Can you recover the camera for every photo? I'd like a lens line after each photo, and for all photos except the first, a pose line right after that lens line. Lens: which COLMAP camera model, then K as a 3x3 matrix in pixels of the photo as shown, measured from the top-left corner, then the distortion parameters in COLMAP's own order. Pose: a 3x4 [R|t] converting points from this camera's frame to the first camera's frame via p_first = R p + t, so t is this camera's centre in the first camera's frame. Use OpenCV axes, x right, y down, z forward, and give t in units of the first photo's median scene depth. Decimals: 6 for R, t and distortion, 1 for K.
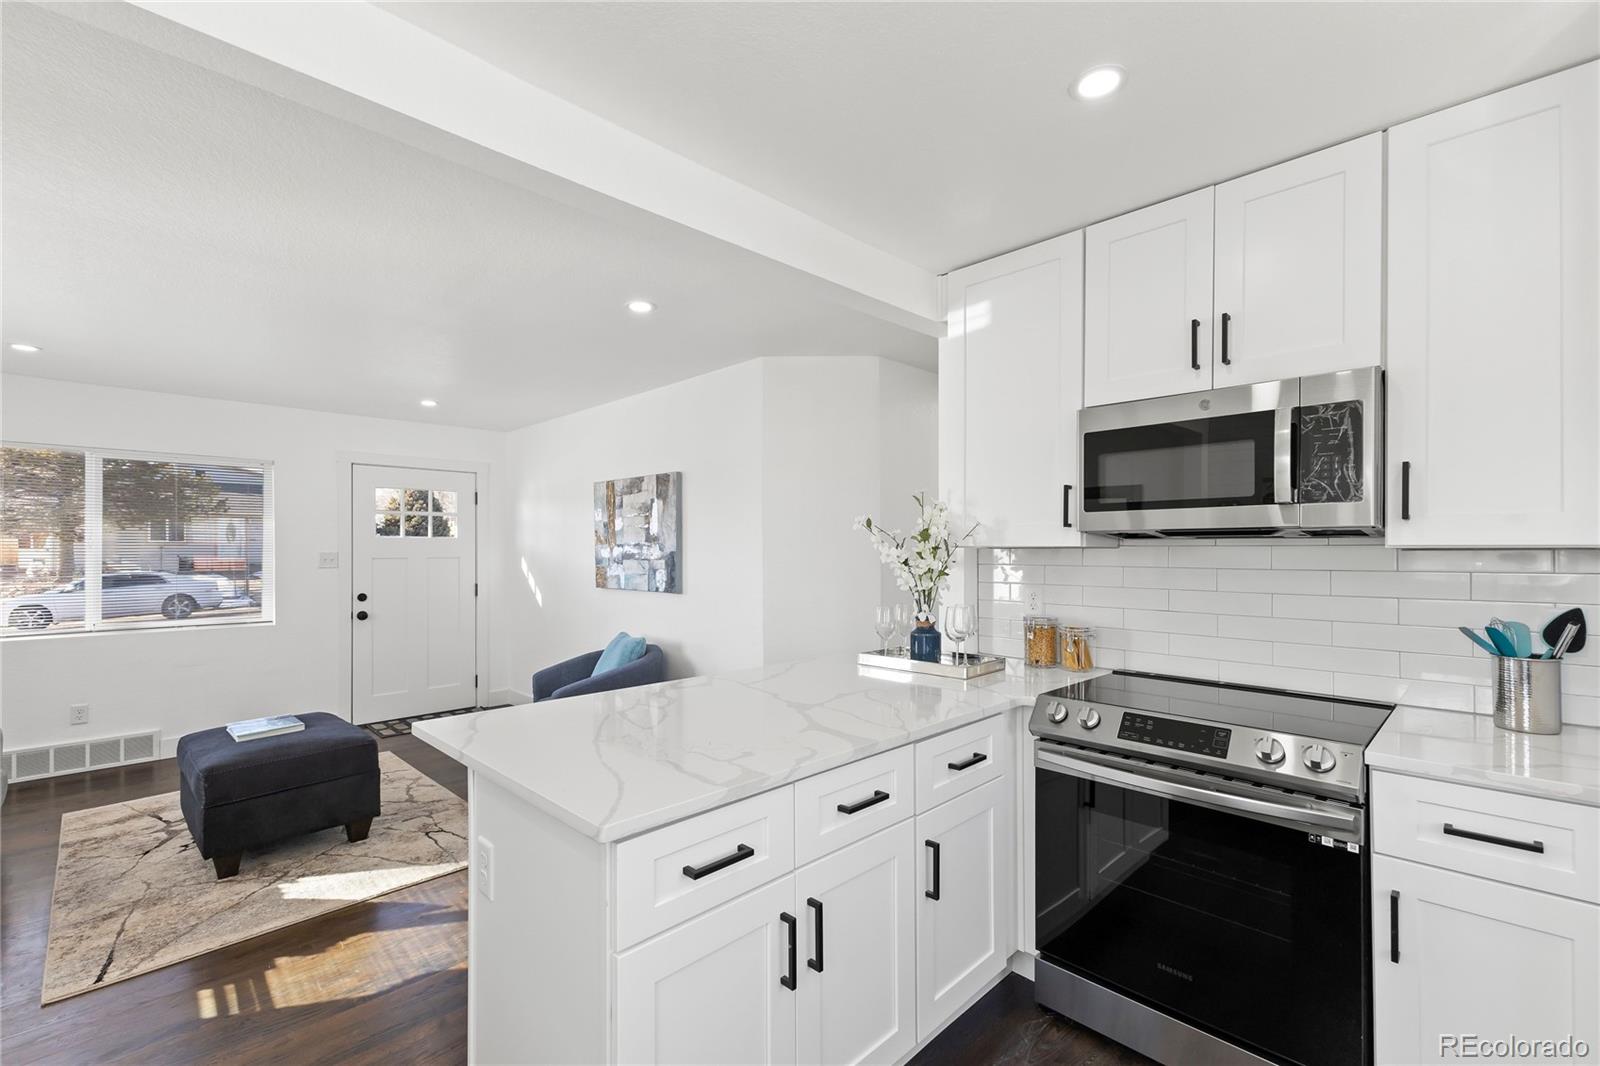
lens RADIAL K [[695.8, 0, 795.4], [0, 695.8, 541.0], [0, 0, 1]] dist [0.003590, 0.000719]
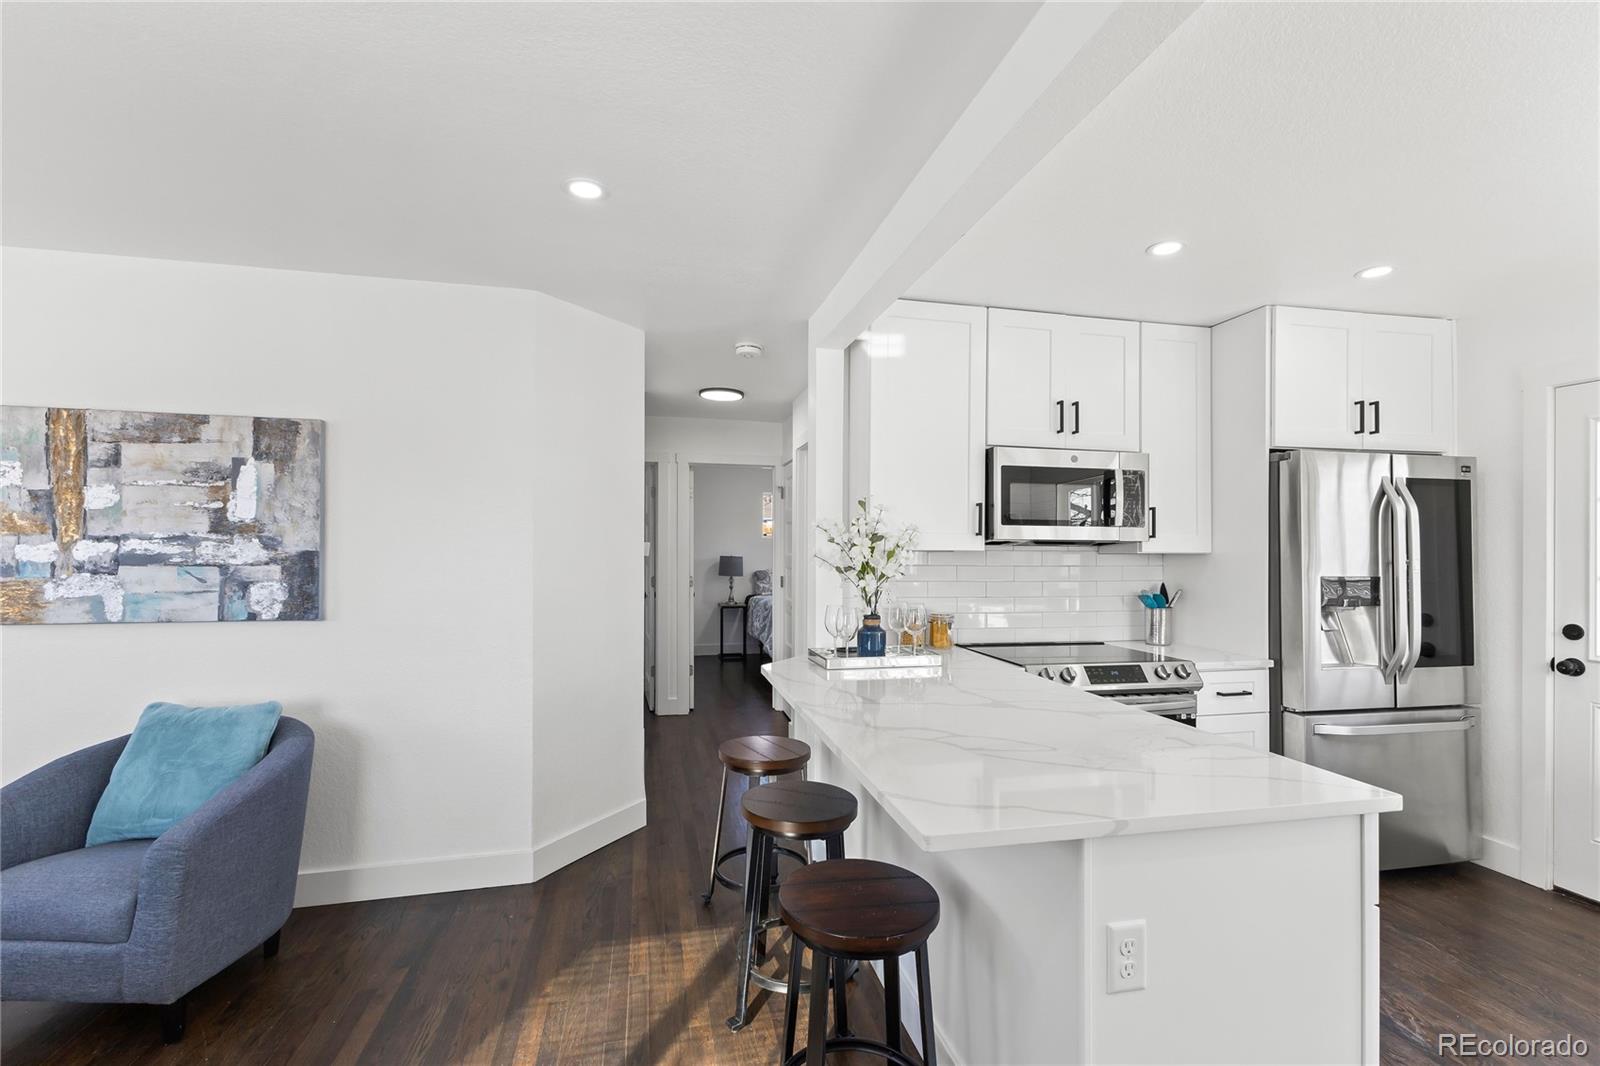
lens RADIAL K [[695.8, 0, 798.3], [0, 695.8, 539.8], [0, 0, 1]] dist [0.003590, 0.000719]
pose [[0.527889, 0.019873, 0.849081, -0.447555], [-0.018036, 0.999763, -0.012186, 0.004907], [-0.849122, -0.008881, 0.528123, 0.309648]]
